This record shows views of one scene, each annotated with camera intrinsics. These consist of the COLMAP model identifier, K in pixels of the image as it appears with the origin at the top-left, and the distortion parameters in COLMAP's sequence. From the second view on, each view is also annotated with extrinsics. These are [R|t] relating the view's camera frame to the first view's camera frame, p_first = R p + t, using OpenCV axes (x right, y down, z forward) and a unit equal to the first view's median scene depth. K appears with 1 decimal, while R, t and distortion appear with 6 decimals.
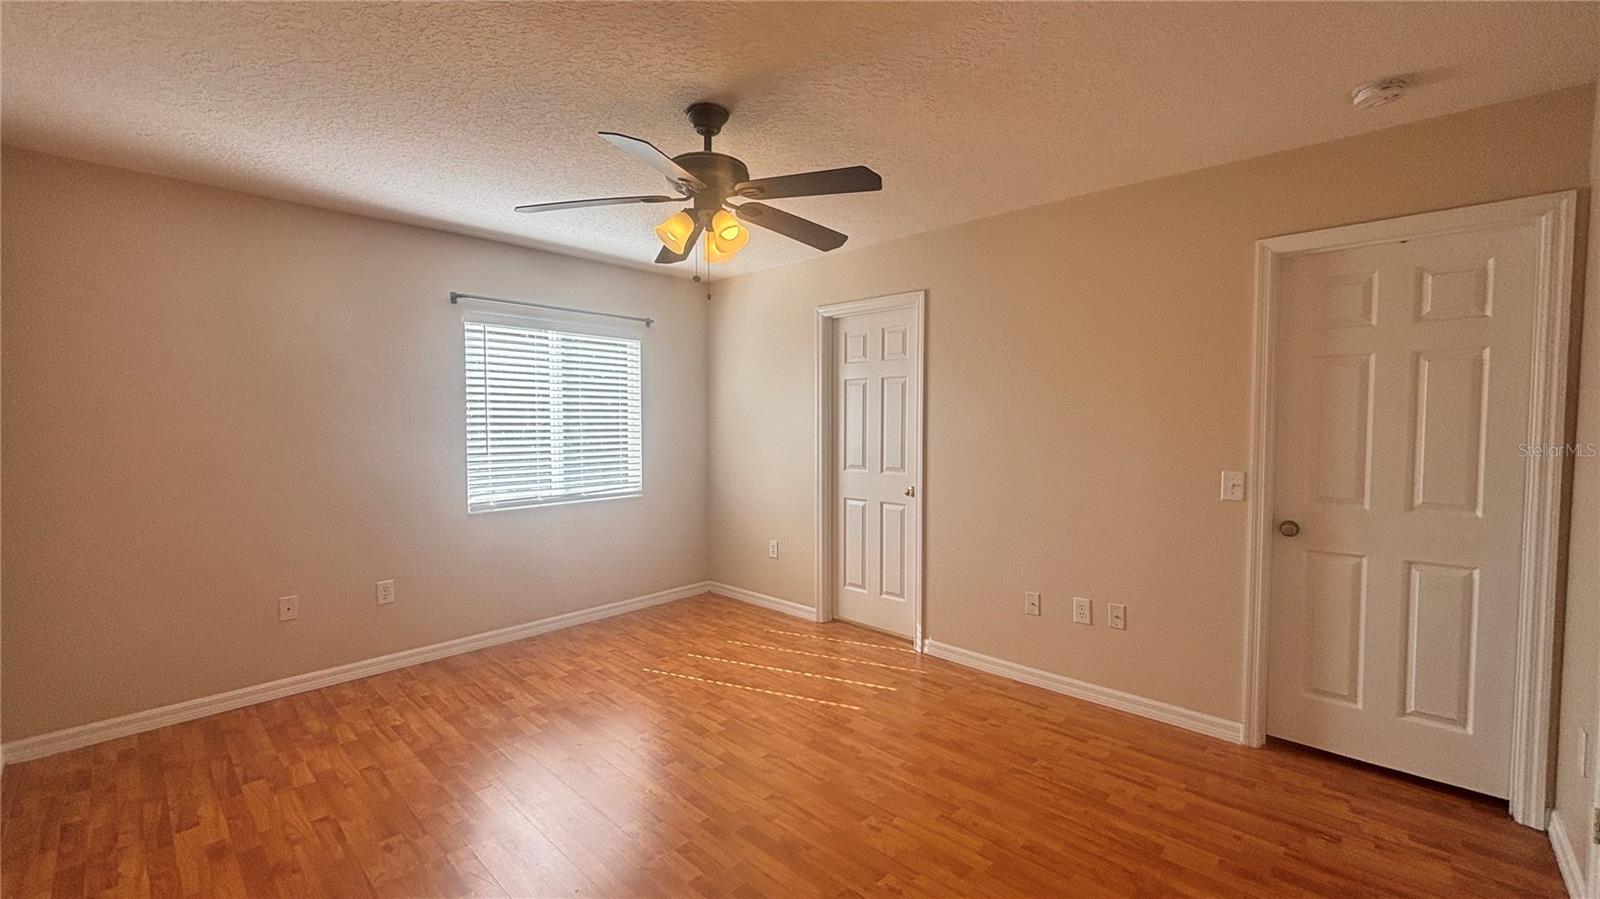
lens RADIAL K [[646.5, 0, 802.7], [0, 646.5, 447.8], [0, 0, 1]] dist [0.000135, -0.002754]
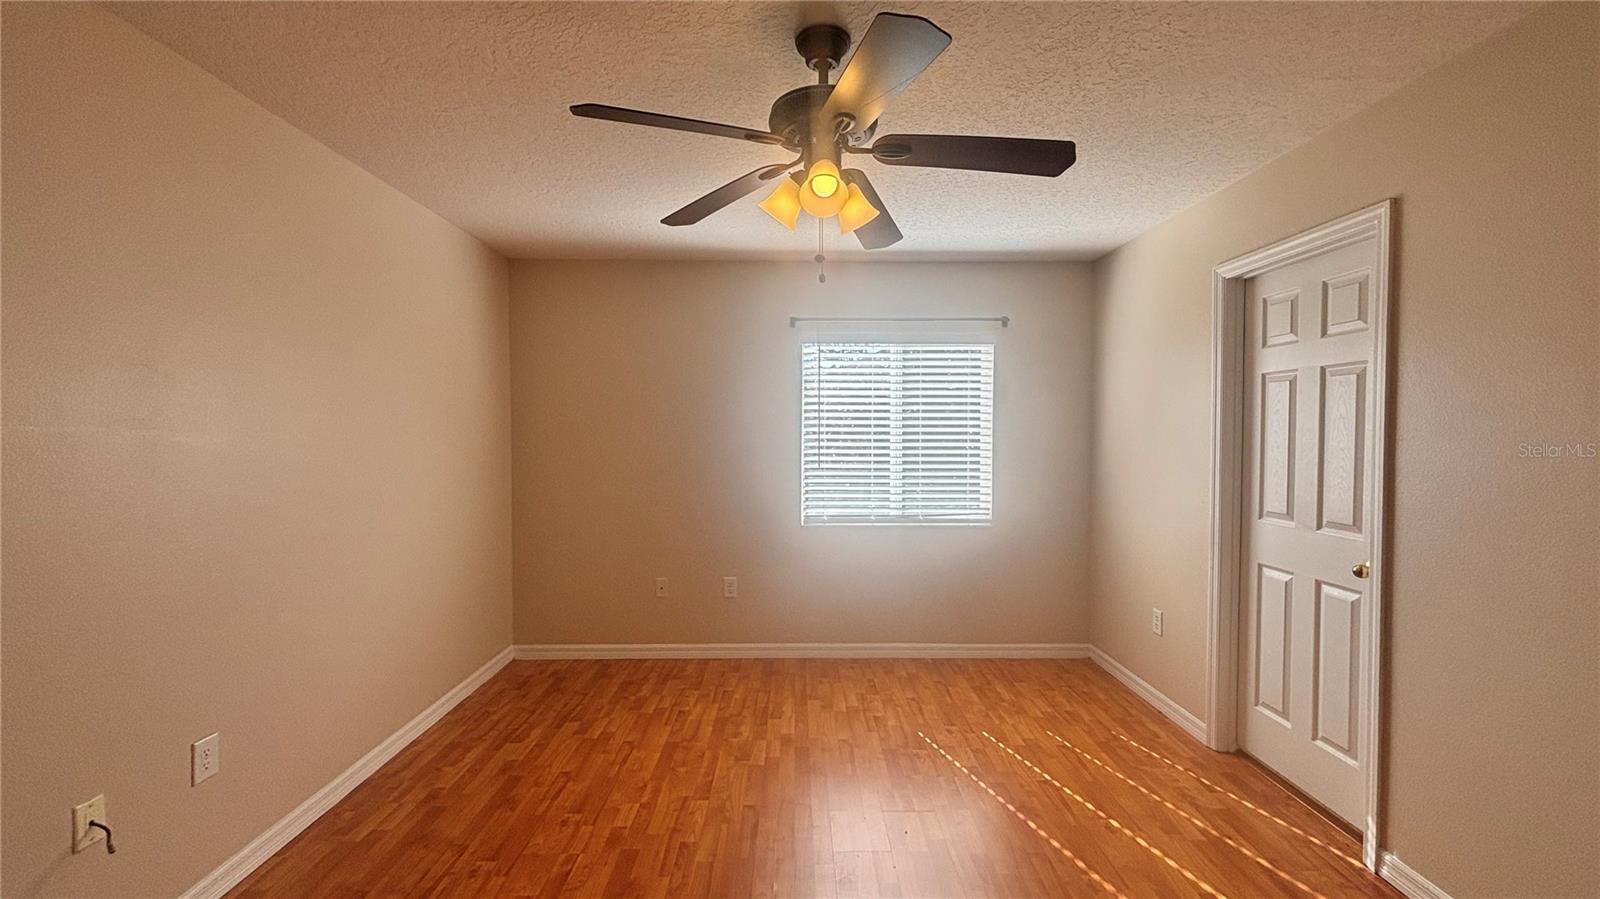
lens RADIAL K [[646.5, 0, 796.2], [0, 646.5, 448.6], [0, 0, 1]] dist [0.000135, -0.002754]
pose [[0.688993, 0.018024, -0.724544, 0.216106], [-0.033112, 0.999430, -0.006625, -0.014851], [0.724011, 0.028556, 0.689197, 0.254006]]
